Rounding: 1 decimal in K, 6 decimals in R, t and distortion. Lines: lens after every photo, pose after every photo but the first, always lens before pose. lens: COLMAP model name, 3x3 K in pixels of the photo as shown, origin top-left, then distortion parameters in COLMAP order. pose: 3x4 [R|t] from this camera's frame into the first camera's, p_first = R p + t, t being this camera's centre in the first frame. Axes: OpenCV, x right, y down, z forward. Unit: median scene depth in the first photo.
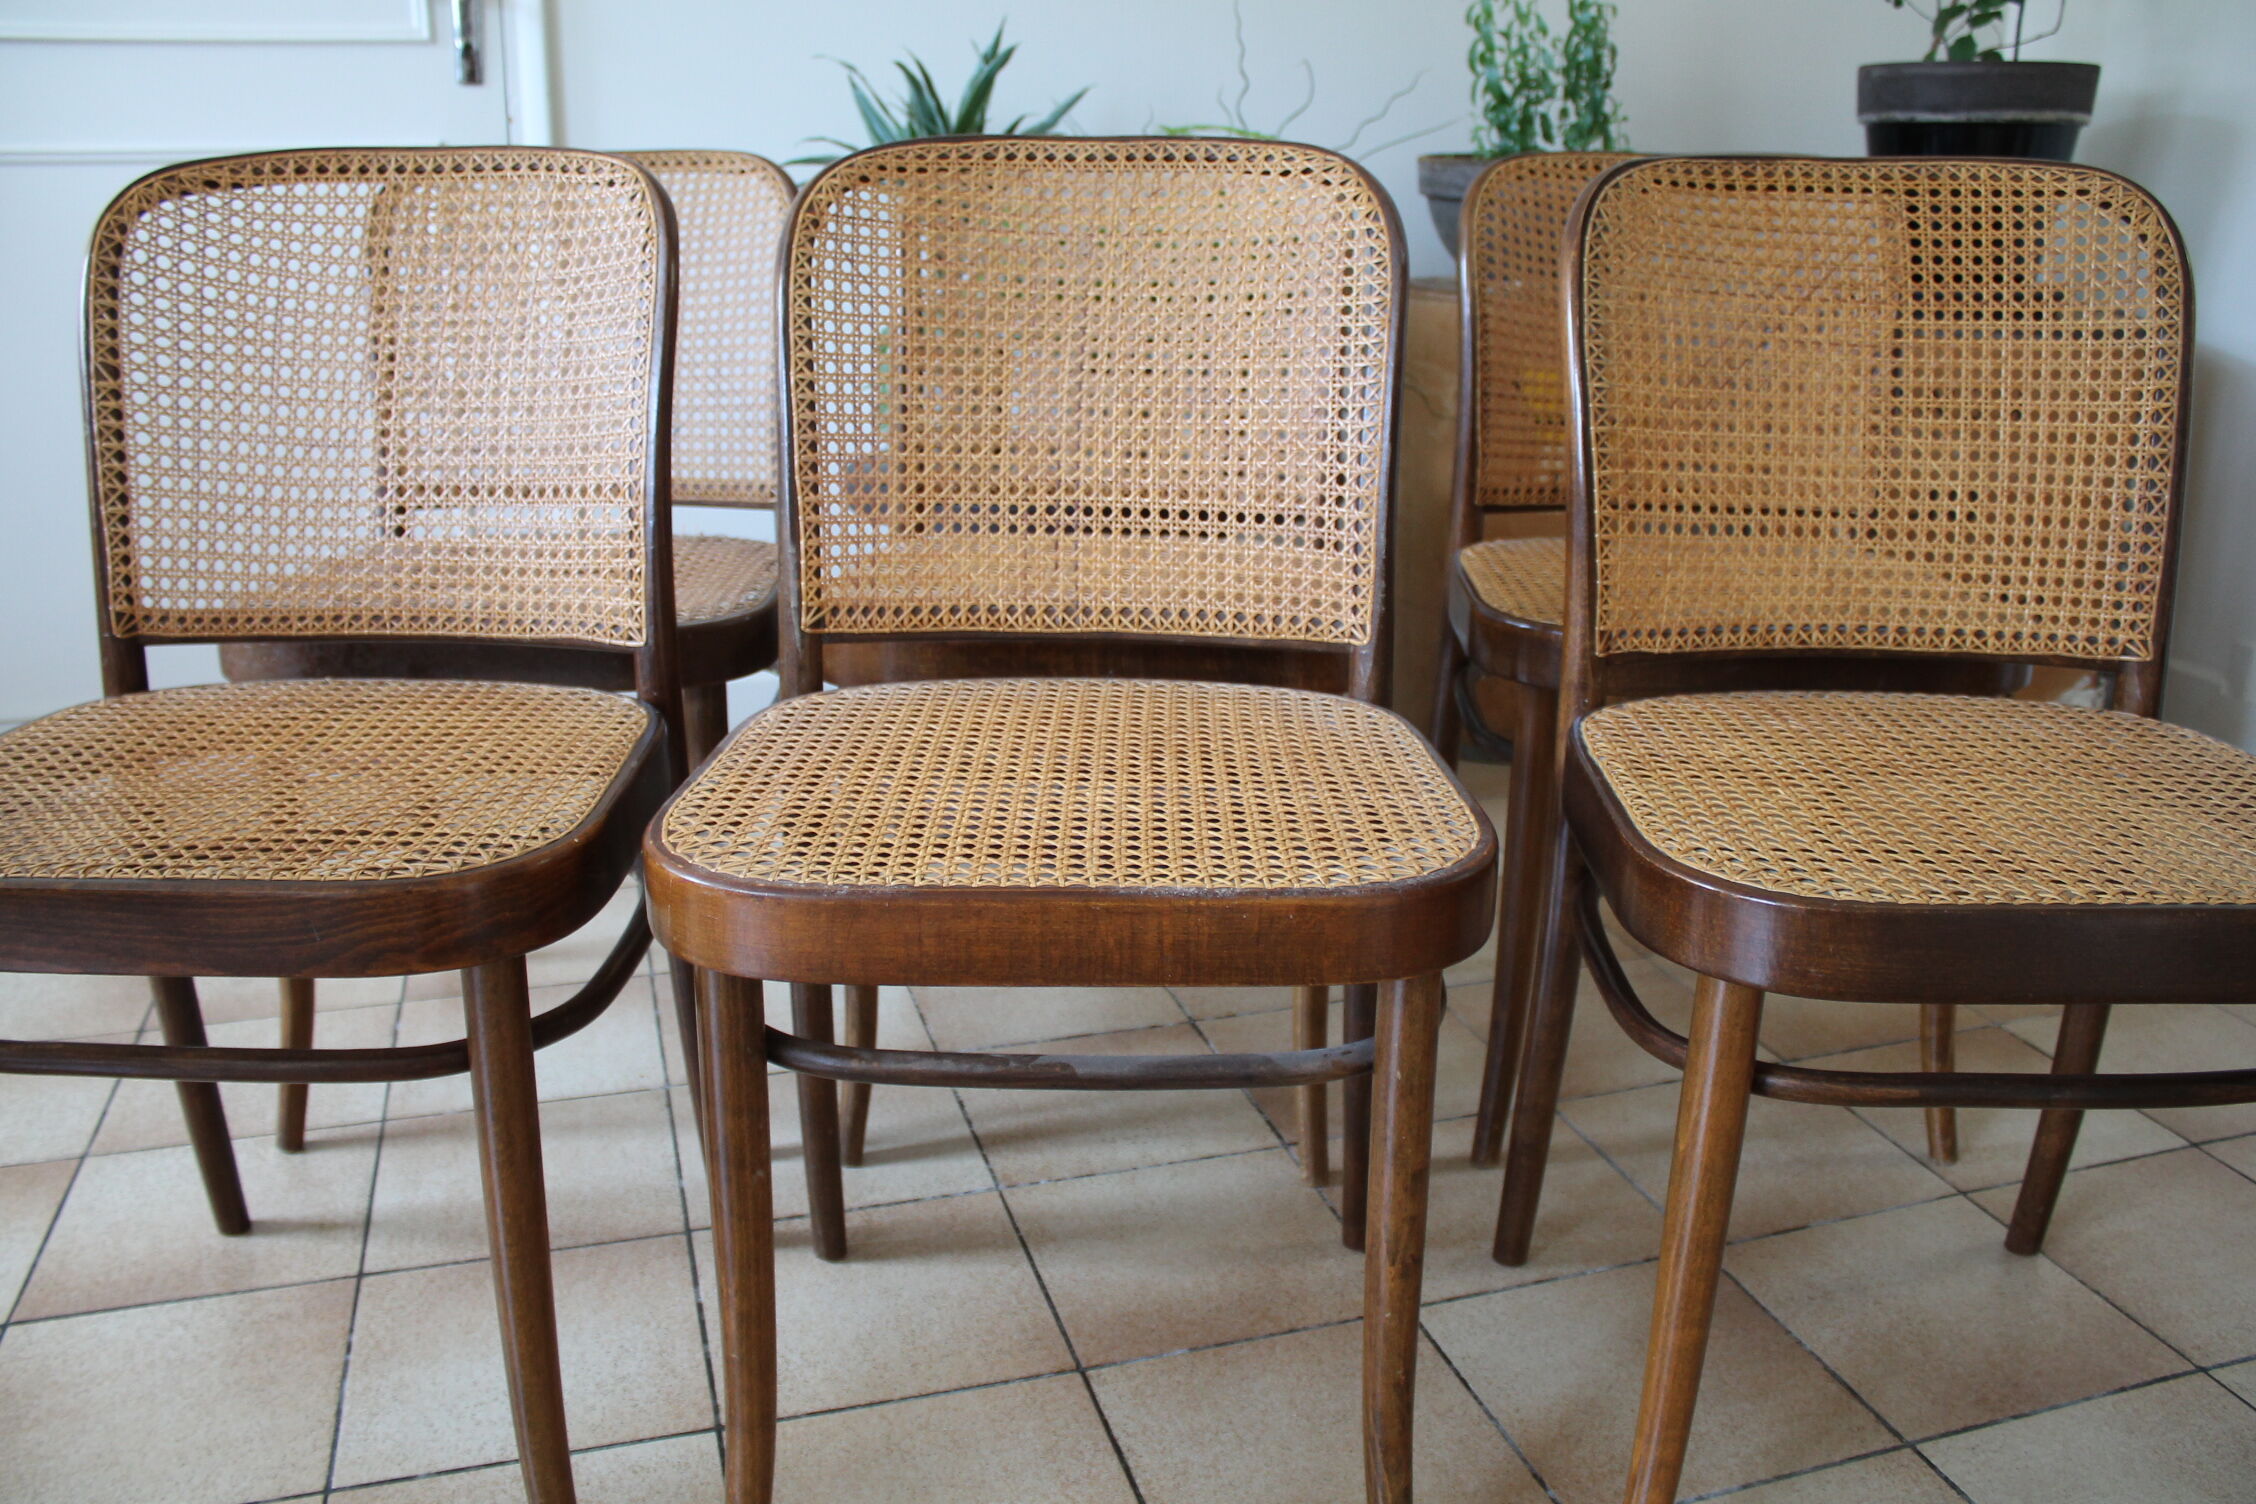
lens RADIAL K [[1867.8, 0, 1126.9], [0, 1867.8, 740.9], [0, 0, 1]] dist [-0.164856, 0.133235]
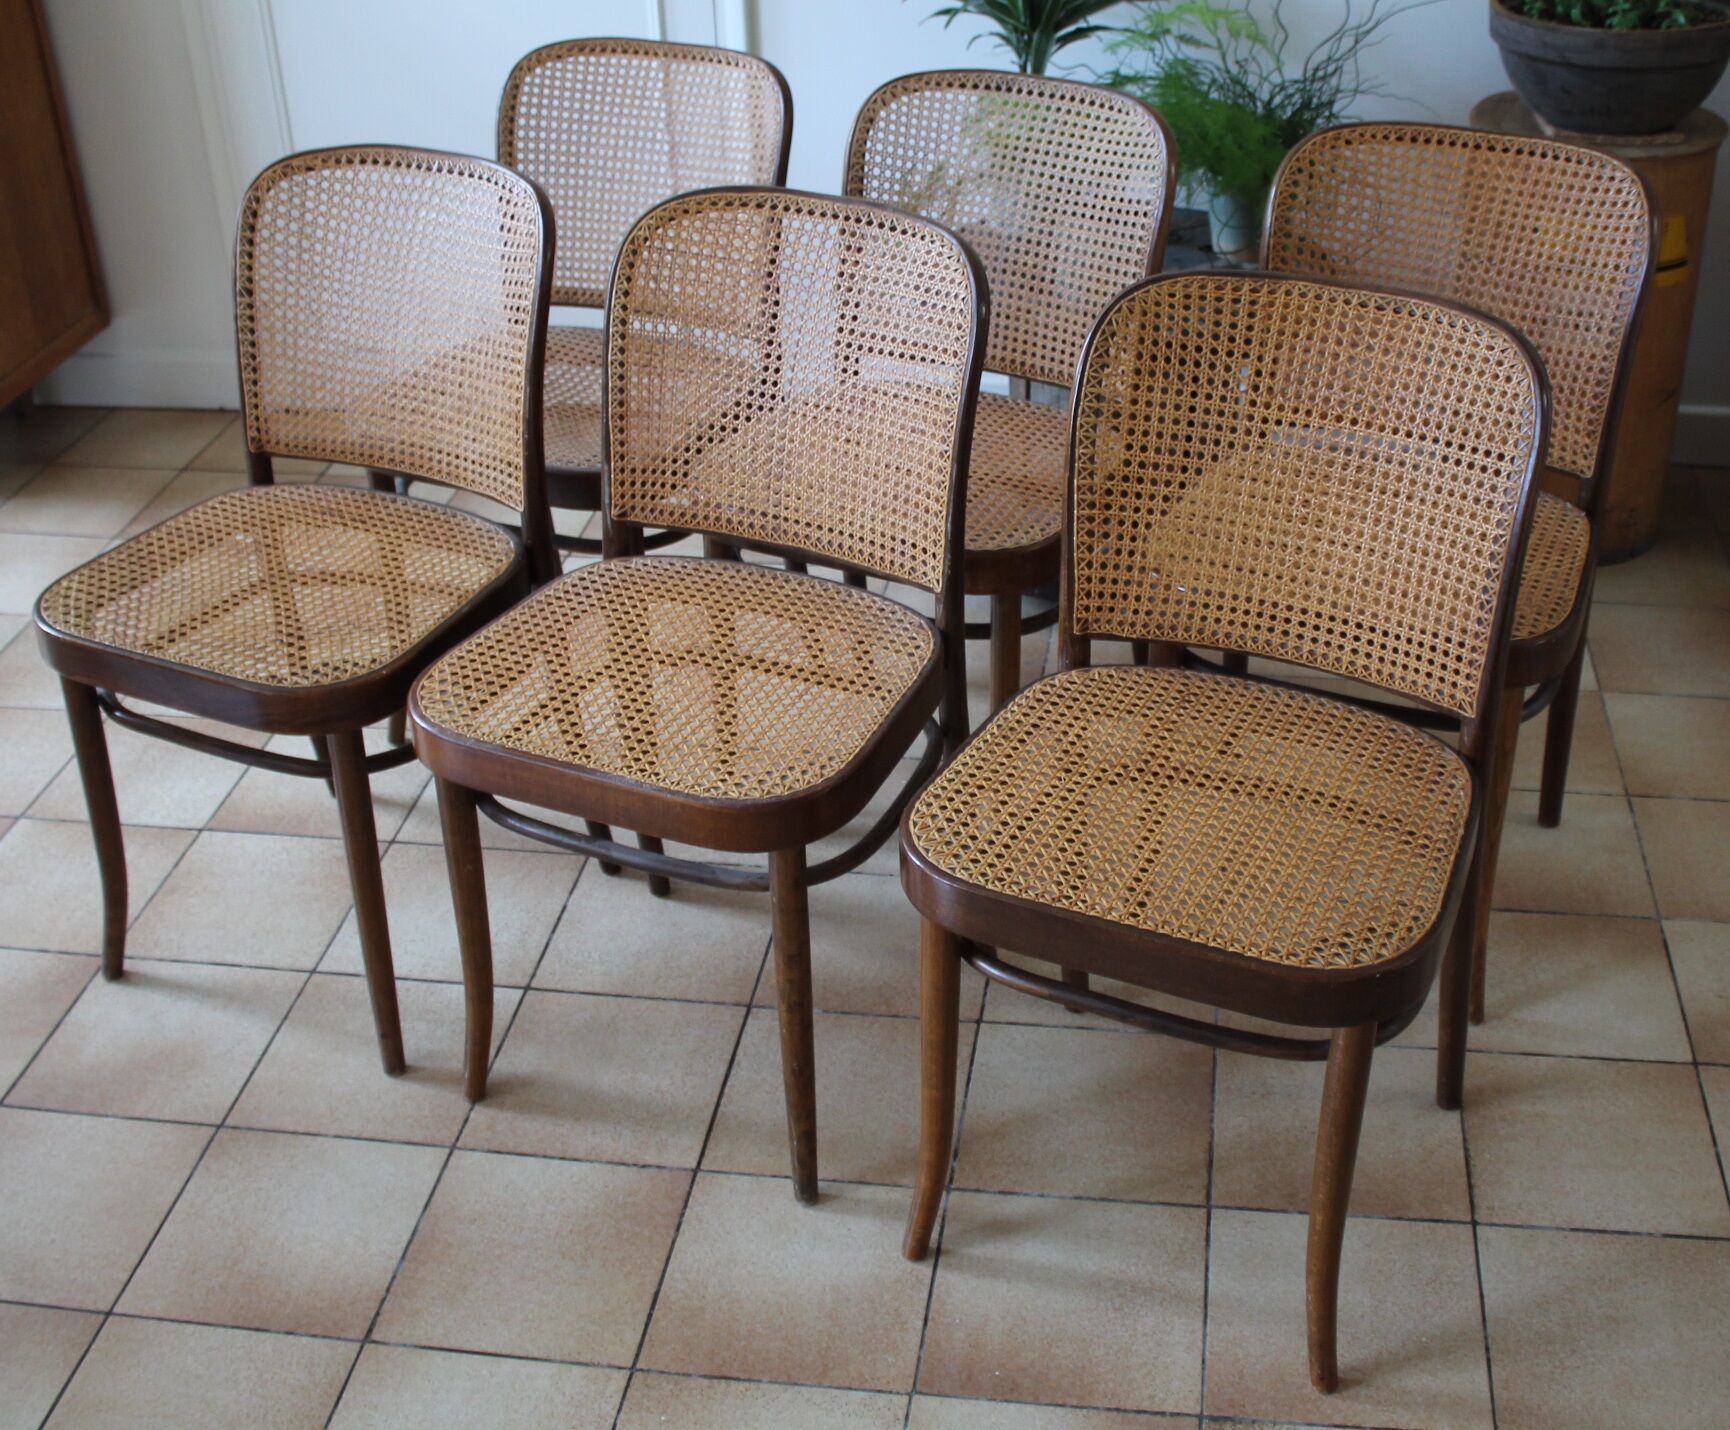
lens RADIAL K [[2097.7, 0, 865.0], [0, 2097.7, 715.0], [0, 0, 1]] dist [-0.109129, 0.007077]
pose [[0.903499, 0.198696, -0.379748, 0.722535], [-0.101629, 0.960095, 0.260557, -0.383528], [0.416366, -0.196819, 0.887638, -0.503729]]
